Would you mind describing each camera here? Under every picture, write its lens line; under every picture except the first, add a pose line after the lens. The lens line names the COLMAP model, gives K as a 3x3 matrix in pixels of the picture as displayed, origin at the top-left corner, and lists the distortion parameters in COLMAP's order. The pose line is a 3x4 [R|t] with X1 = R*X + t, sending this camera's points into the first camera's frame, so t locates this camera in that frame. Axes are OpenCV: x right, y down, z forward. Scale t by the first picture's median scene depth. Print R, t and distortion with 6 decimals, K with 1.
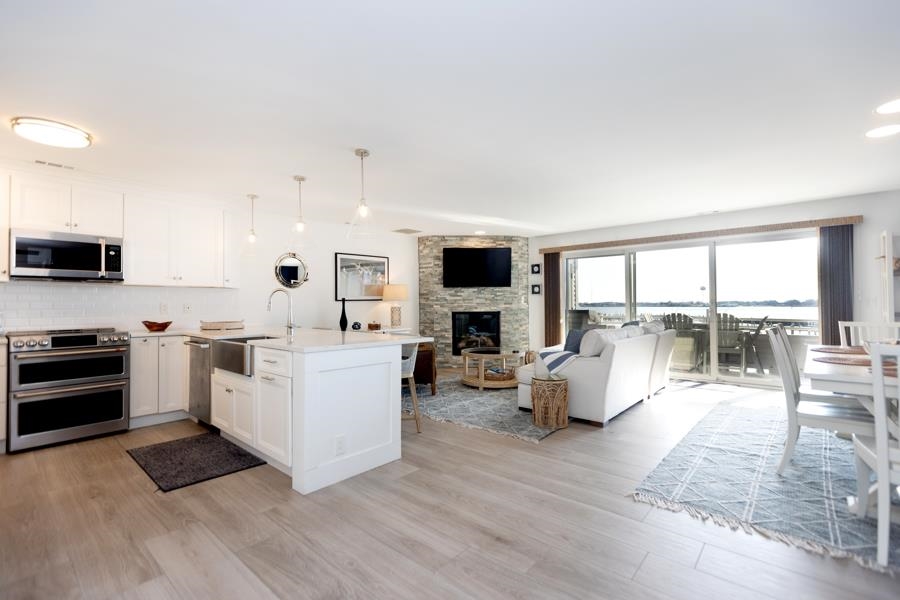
lens RADIAL K [[407.4, 0, 450.0], [0, 407.4, 300.0], [0, 0, 1]] dist [0.001934, -0.000409]
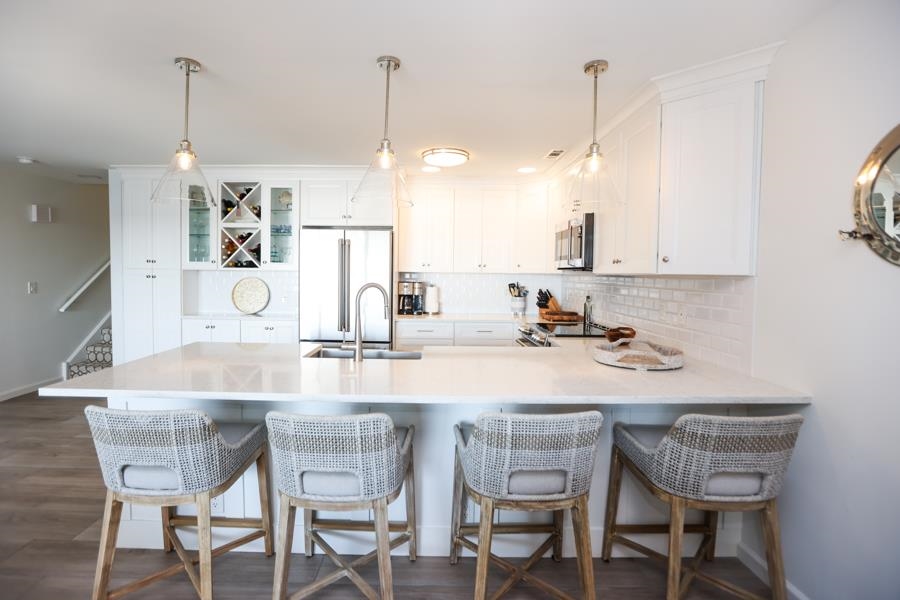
lens RADIAL K [[417.6, 0, 426.6], [0, 417.6, 284.9], [0, 0, 1]] dist [-0.023010, 0.000131]
pose [[-0.756604, 0.019445, -0.653584, -0.035202], [0.001263, 0.999599, 0.028277, -0.021781], [0.653872, 0.020569, -0.756326, 0.765009]]
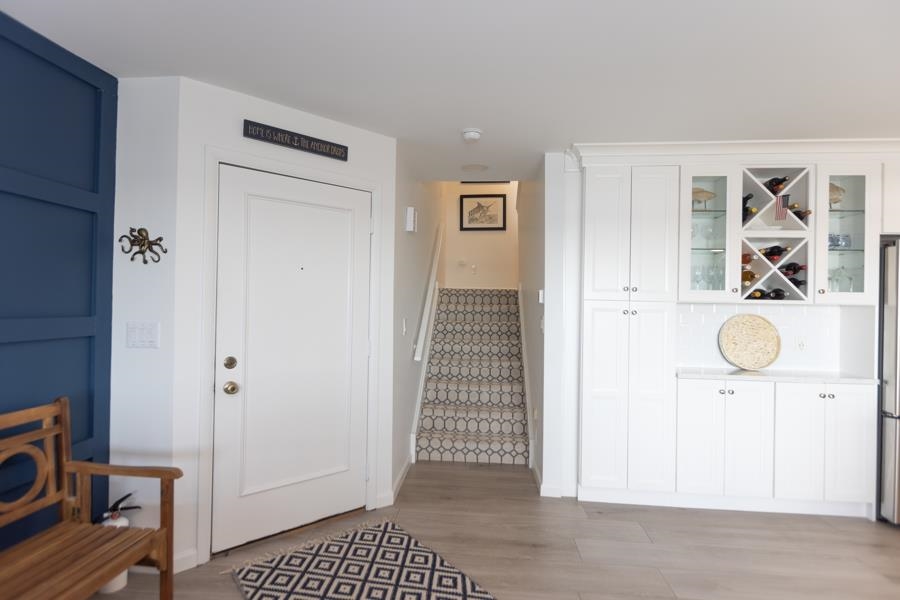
lens RADIAL K [[460.1, 0, 439.2], [0, 460.1, 297.5], [0, 0, 1]] dist [0.000880, -0.000400]
pose [[-0.809811, -0.014804, -0.586504, 0.265156], [-0.006788, 0.999851, -0.015865, -0.023384], [0.586652, -0.008867, -0.809791, 0.314923]]
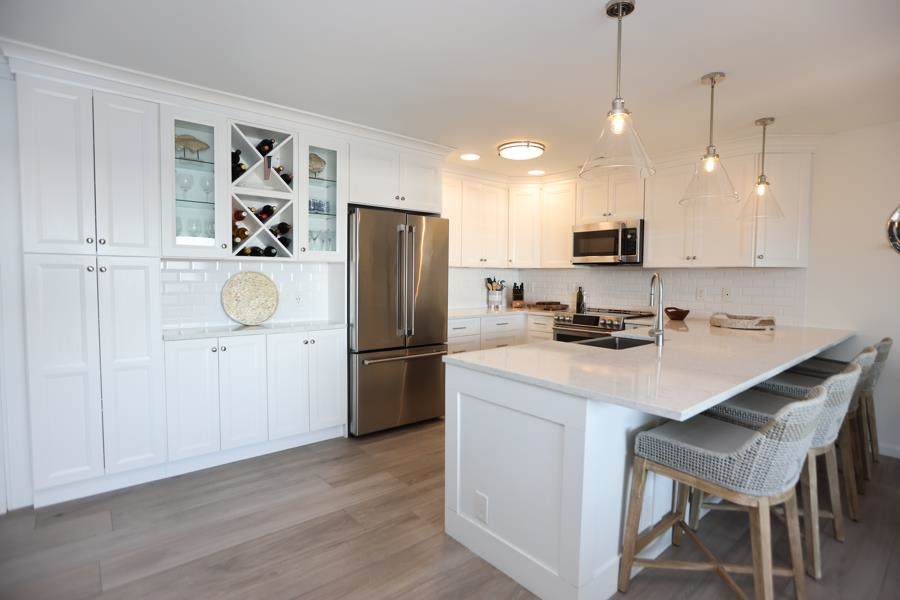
lens RADIAL K [[454.9, 0, 447.8], [0, 454.9, 295.9], [0, 0, 1]] dist [-0.016642, 0.001391]
pose [[-0.150427, 0.050638, -0.987323, 0.177615], [0.001305, 0.998697, 0.051022, -0.014635], [0.988620, 0.006386, -0.150297, 0.392274]]
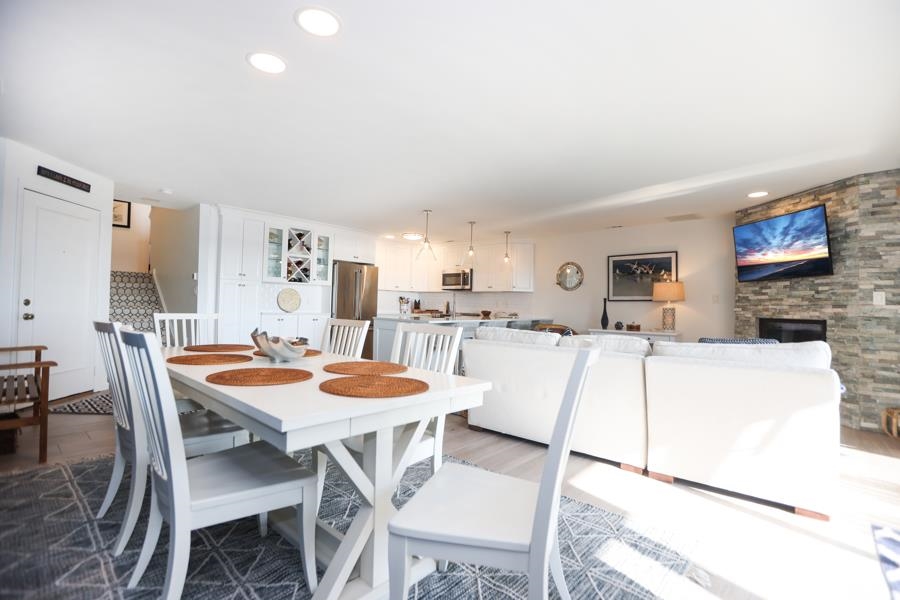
lens RADIAL K [[422.9, 0, 440.0], [0, 422.9, 297.4], [0, 0, 1]] dist [-0.016127, 0.010051]
pose [[-0.021609, -0.014824, -0.999657, 0.714382], [-0.014780, 0.999786, -0.014507, 0.013047], [0.999657, 0.014461, -0.021823, 0.493446]]
